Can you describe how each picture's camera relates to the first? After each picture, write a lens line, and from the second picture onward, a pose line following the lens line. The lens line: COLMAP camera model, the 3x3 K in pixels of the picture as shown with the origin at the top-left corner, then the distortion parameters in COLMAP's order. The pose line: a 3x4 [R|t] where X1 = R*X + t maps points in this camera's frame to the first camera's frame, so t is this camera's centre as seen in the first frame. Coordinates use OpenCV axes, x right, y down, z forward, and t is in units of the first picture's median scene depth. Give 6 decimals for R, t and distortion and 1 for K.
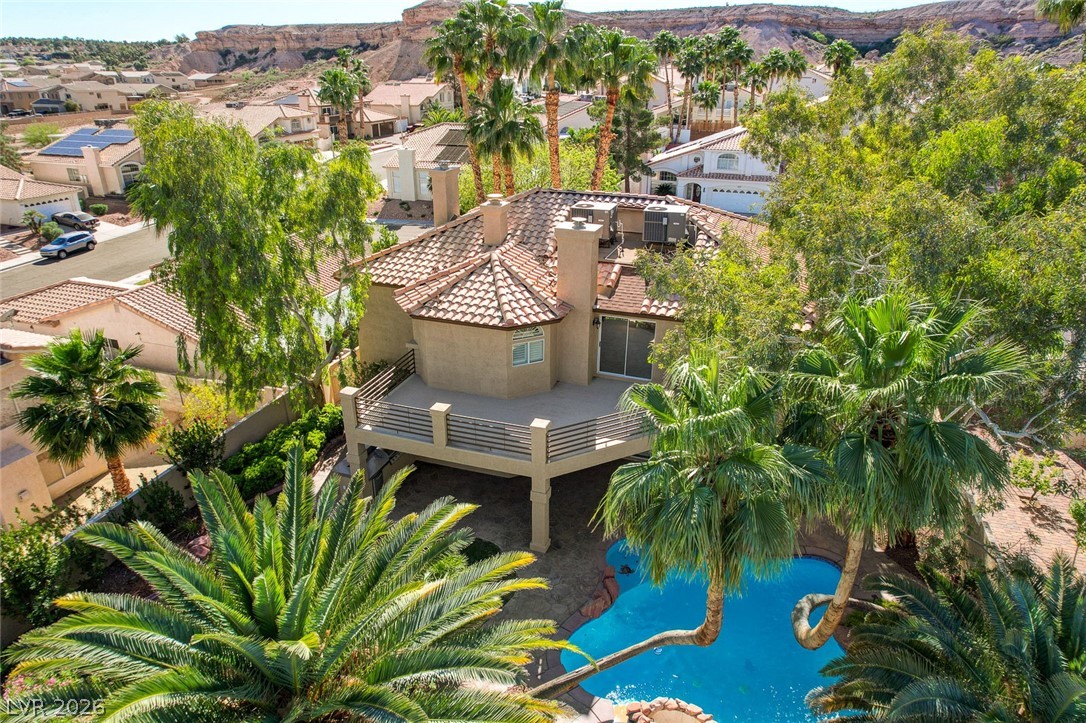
lens RADIAL K [[693.0, 0, 545.6], [0, 693.0, 361.5], [0, 0, 1]] dist [-0.086441, 0.077927]
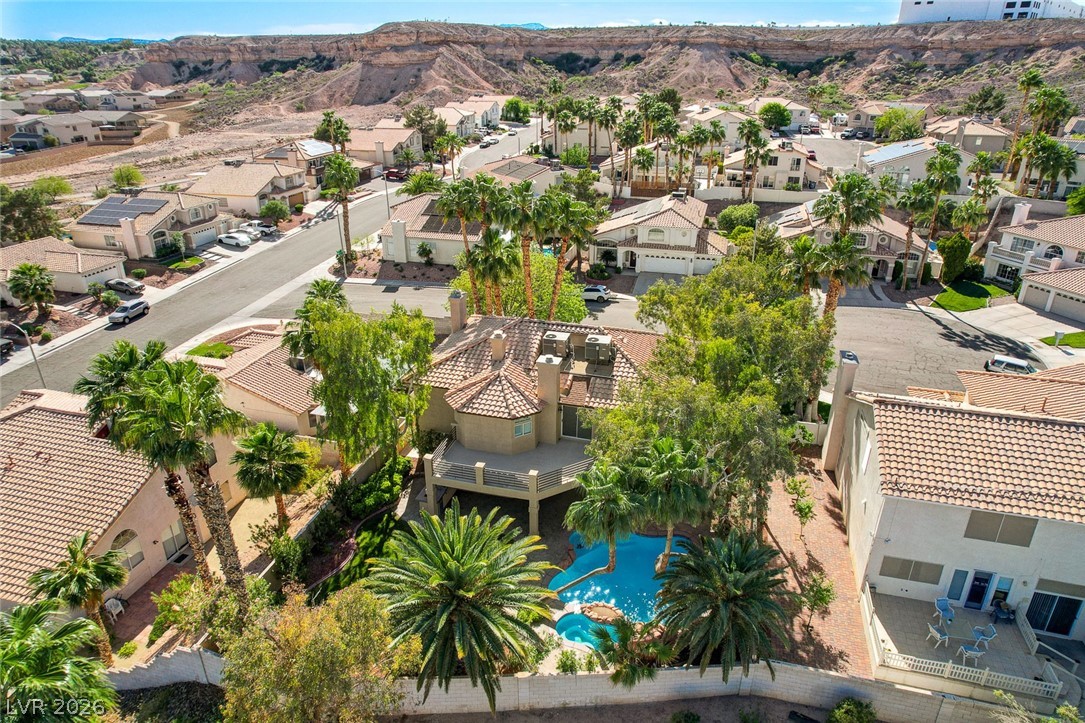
lens RADIAL K [[692.3, 0, 545.1], [0, 692.3, 361.5], [0, 0, 1]] dist [-0.086441, 0.077927]
pose [[0.997911, -0.026535, 0.058900, -0.044461], [0.026205, 0.999636, 0.006377, -0.128937], [-0.059048, -0.004820, 0.998244, -0.517719]]
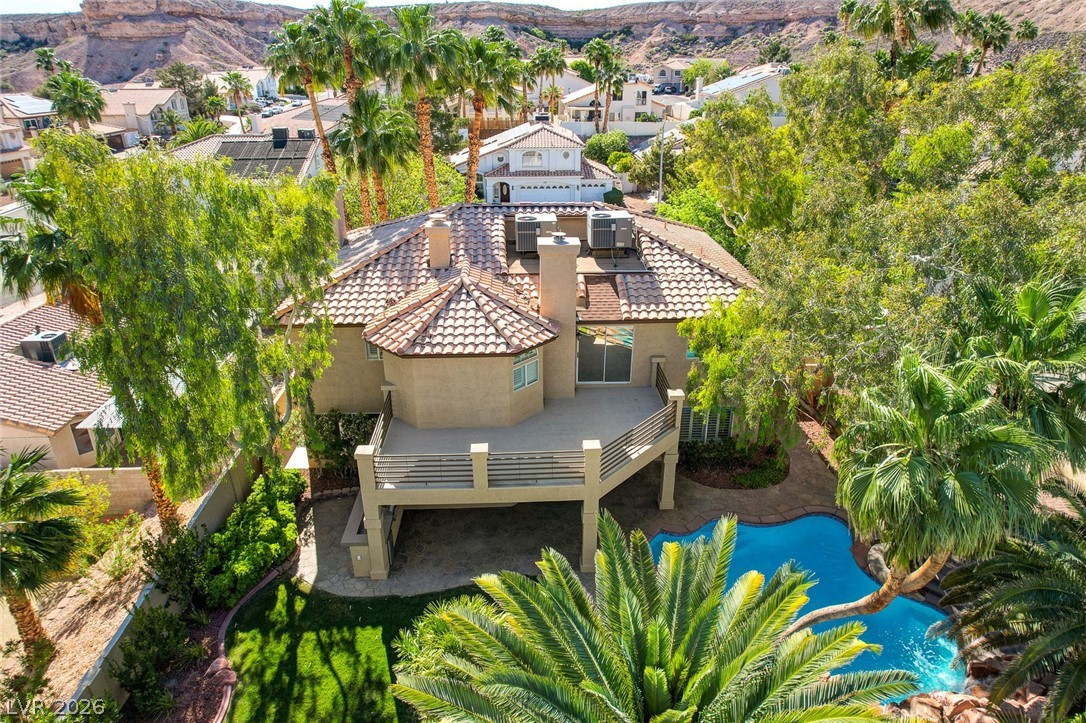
lens RADIAL K [[693.0, 0, 545.6], [0, 693.0, 361.5], [0, 0, 1]] dist [-0.086441, 0.077927]
pose [[0.928984, -0.153240, 0.336906, -0.208774], [0.151620, 0.987944, 0.031284, -0.037340], [-0.337638, 0.022019, 0.941019, 0.049188]]
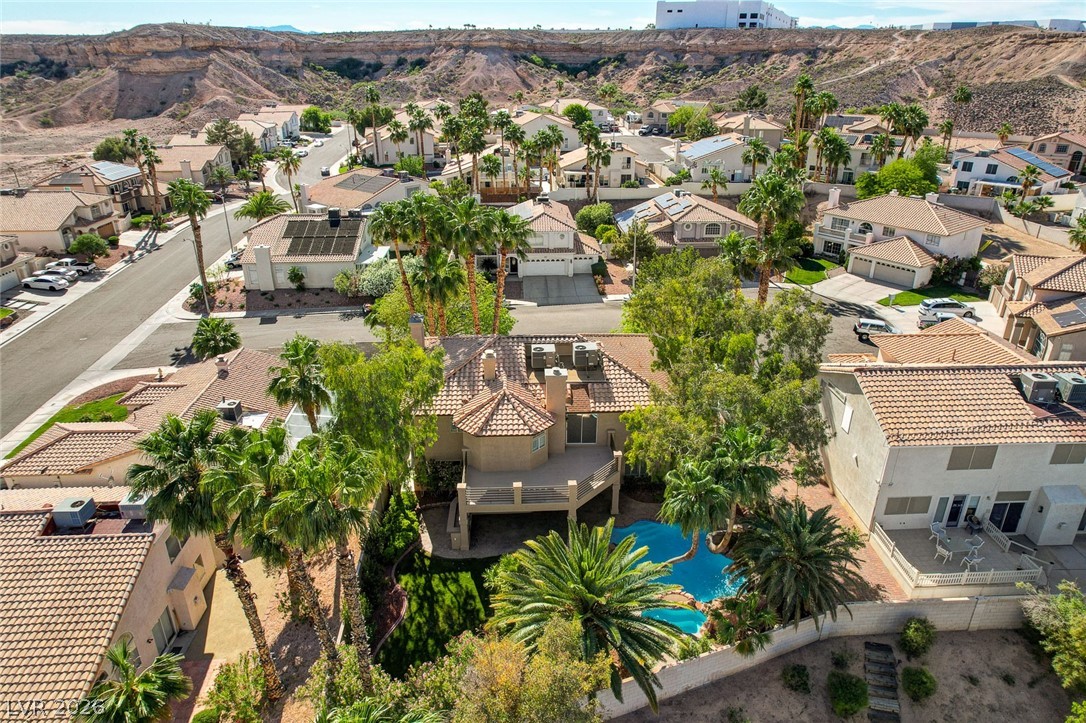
lens RADIAL K [[693.0, 0, 545.6], [0, 693.0, 361.5], [0, 0, 1]] dist [-0.086441, 0.077927]
pose [[0.927748, -0.152061, 0.340823, -0.387865], [0.151084, 0.988078, 0.029575, -0.180091], [-0.341257, 0.024055, 0.939662, -0.475348]]
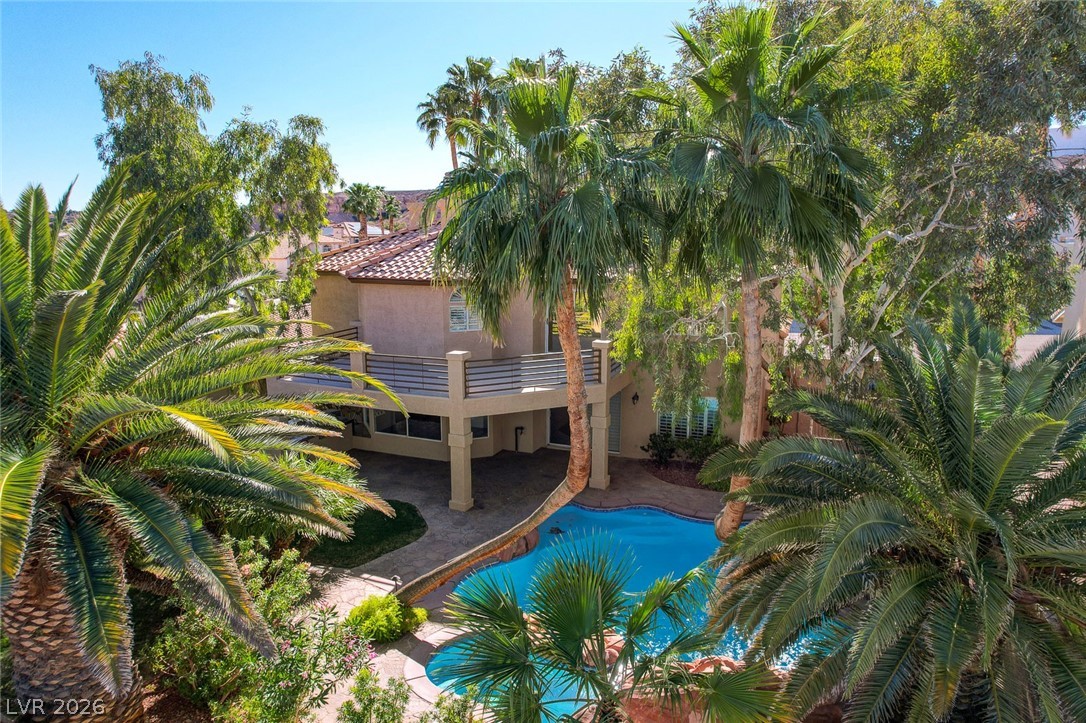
lens RADIAL K [[693.0, 0, 545.6], [0, 693.0, 361.5], [0, 0, 1]] dist [-0.086441, 0.077927]
pose [[0.998640, 0.008957, -0.051366, 0.085520], [-0.020299, 0.974203, -0.224759, 0.167011], [0.048027, 0.225496, 0.973060, 0.056995]]
